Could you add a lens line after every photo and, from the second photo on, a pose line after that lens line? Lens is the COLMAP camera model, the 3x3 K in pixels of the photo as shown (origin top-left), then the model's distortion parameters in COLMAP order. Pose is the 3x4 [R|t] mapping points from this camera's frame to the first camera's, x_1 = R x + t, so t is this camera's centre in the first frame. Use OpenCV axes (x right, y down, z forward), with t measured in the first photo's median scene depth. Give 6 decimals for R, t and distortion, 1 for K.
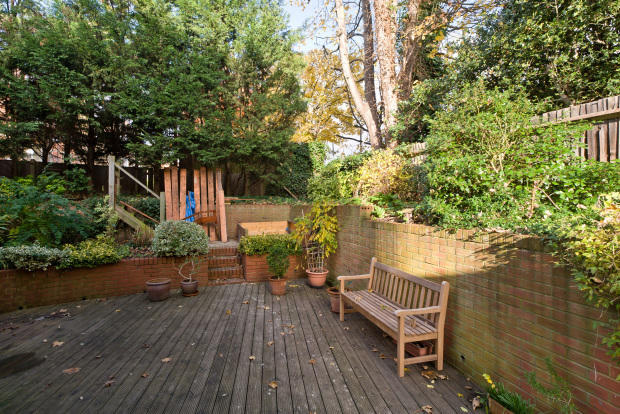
lens RADIAL K [[285.7, 0, 309.3], [0, 285.7, 206.7], [0, 0, 1]] dist [0.000324, 0.000002]
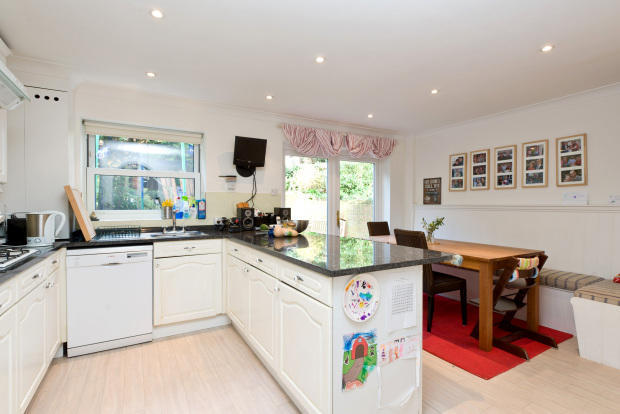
lens RADIAL K [[306.9, 0, 307.4], [0, 306.9, 205.6], [0, 0, 1]] dist [0.003016, 0.000510]
pose [[0.928908, -0.010838, 0.370152, -0.956780], [0.010180, 0.999941, 0.003732, 0.111195], [-0.370171, 0.000301, 0.928964, -1.641235]]
